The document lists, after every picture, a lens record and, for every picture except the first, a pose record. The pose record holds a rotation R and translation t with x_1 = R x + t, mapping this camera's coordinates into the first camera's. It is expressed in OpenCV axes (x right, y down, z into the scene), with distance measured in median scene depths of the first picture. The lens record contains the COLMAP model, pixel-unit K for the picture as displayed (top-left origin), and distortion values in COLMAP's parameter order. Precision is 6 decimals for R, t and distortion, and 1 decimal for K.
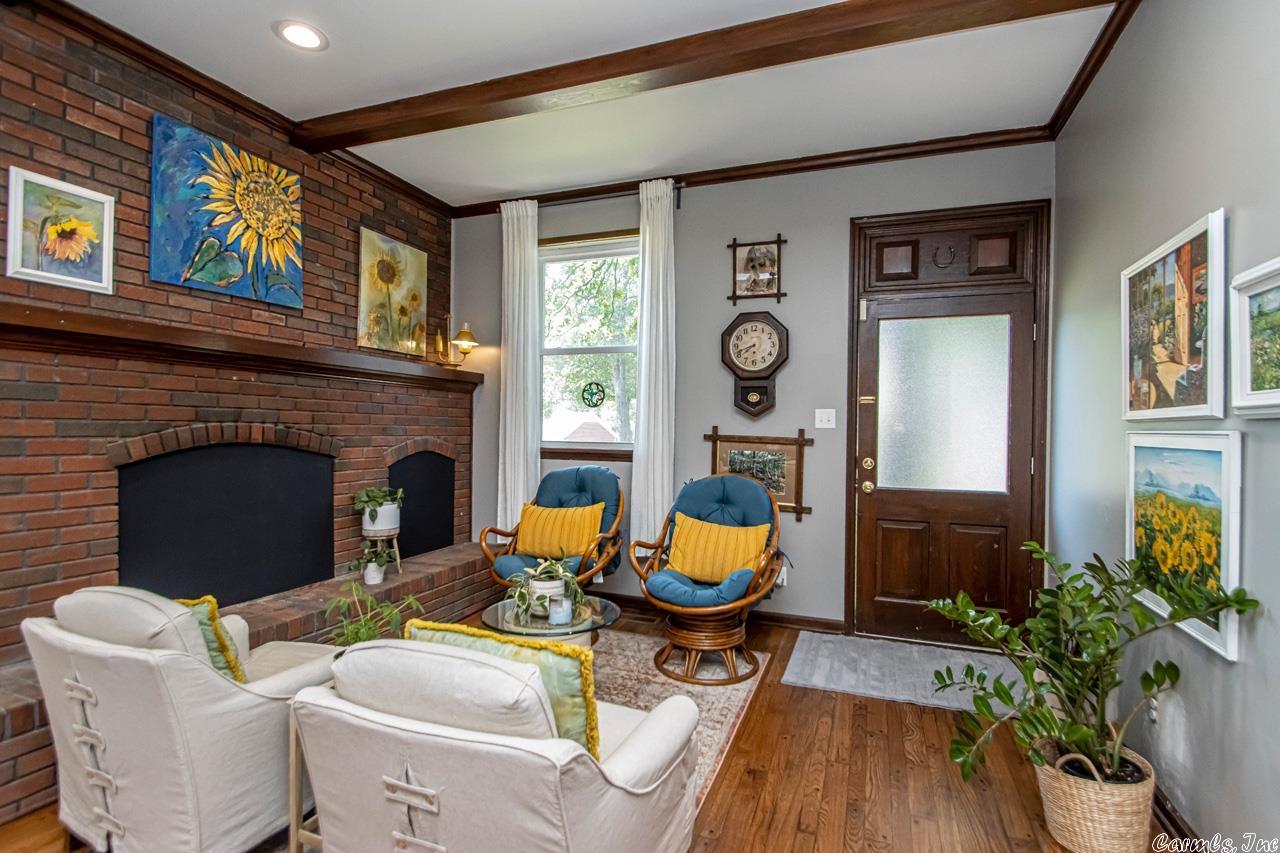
lens RADIAL K [[595.1, 0, 635.8], [0, 595.1, 424.2], [0, 0, 1]] dist [0.012625, -0.012997]
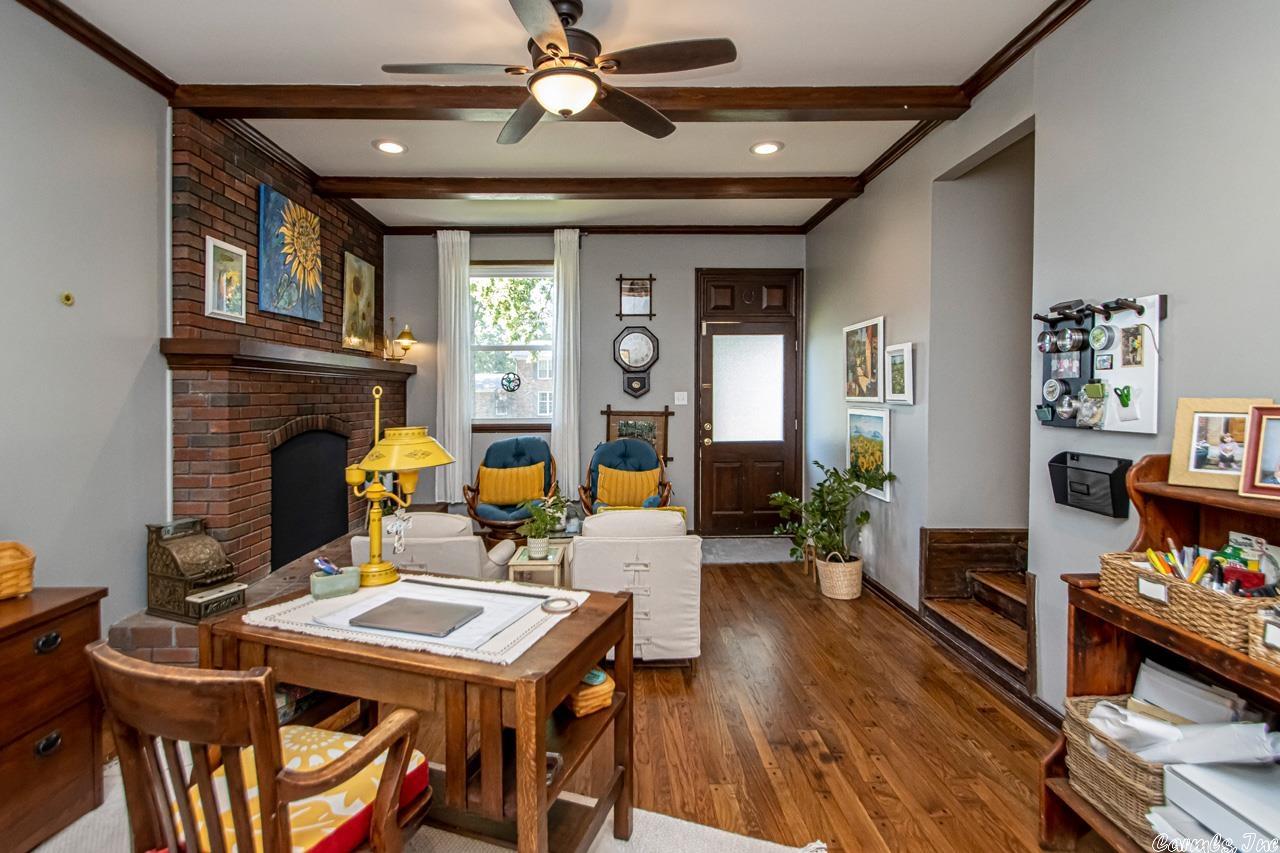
lens RADIAL K [[632.2, 0, 612.7], [0, 632.2, 399.3], [0, 0, 1]] dist [0.000414, 0.000887]
pose [[0.927625, -0.021490, 0.372895, -0.483626], [0.013950, 0.999640, 0.022908, -0.050314], [-0.373253, -0.016048, 0.927591, -0.473338]]
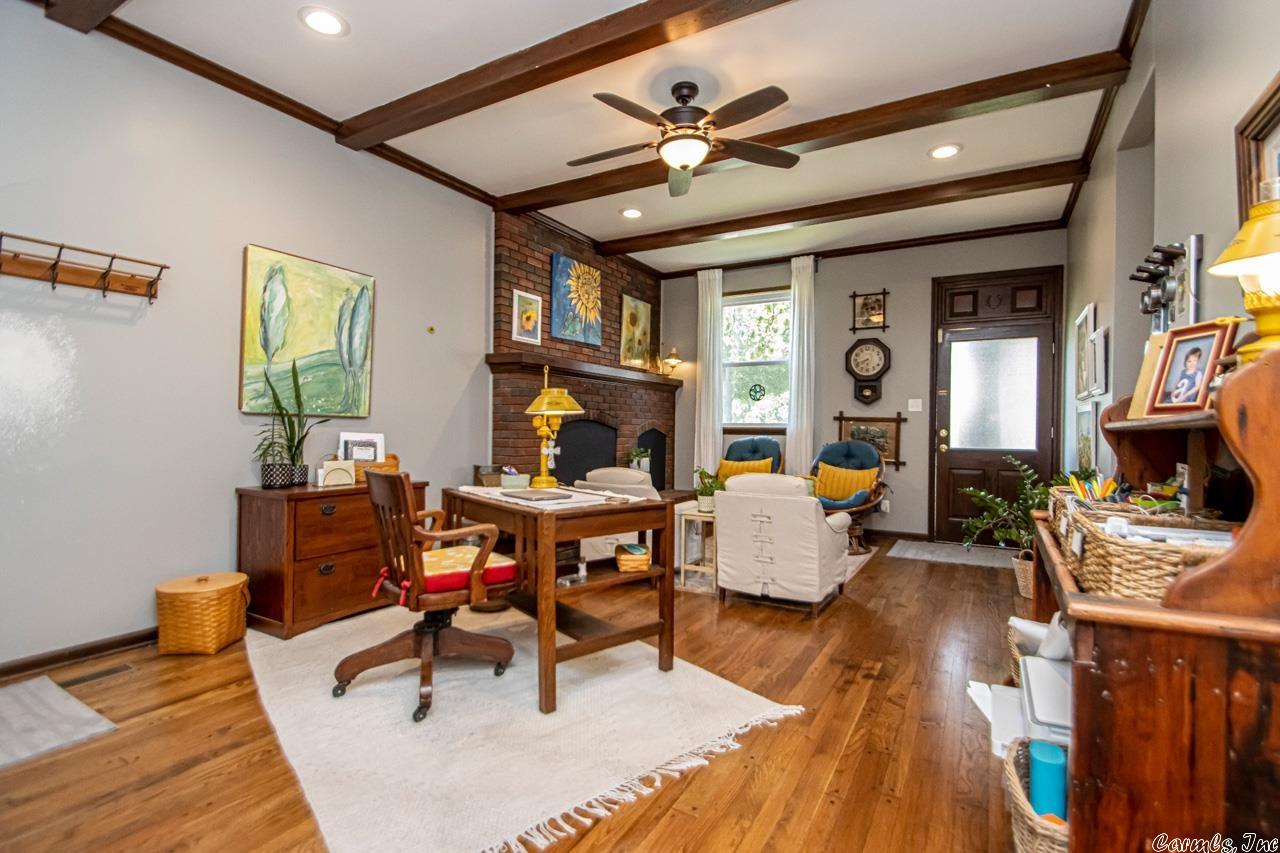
lens RADIAL K [[595.1, 0, 637.4], [0, 595.1, 432.5], [0, 0, 1]] dist [0.012625, -0.012997]
pose [[0.988207, -0.002684, -0.153101, -0.179329], [0.004437, 0.999928, 0.011112, 0.044996], [0.153061, -0.011661, 0.988148, -0.724125]]
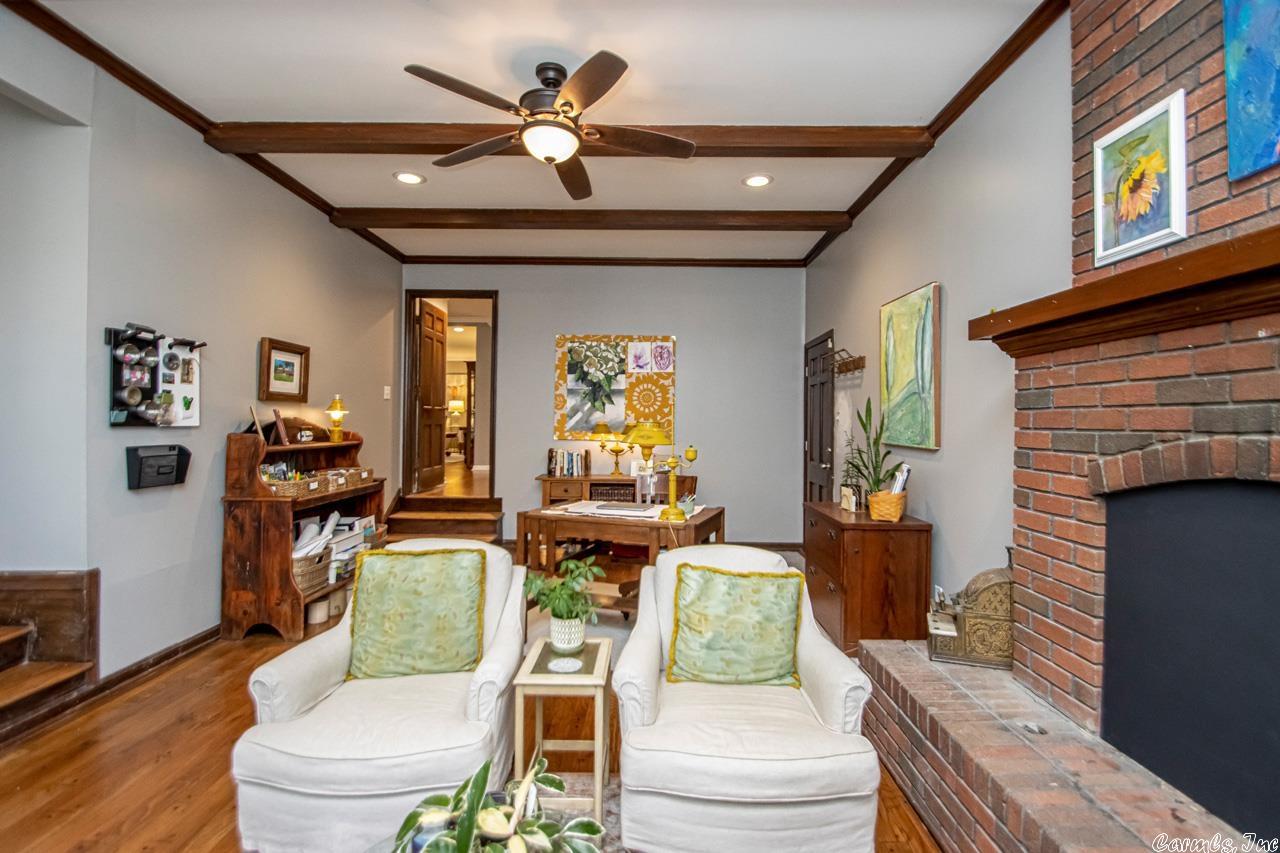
lens RADIAL K [[595.1, 0, 649.1], [0, 595.1, 424.4], [0, 0, 1]] dist [0.012625, -0.012997]
pose [[-0.909409, -0.017358, -0.415541, -0.062404], [-0.013554, 0.999835, -0.012104, 0.001419], [0.415682, -0.005375, -0.909494, 1.004641]]
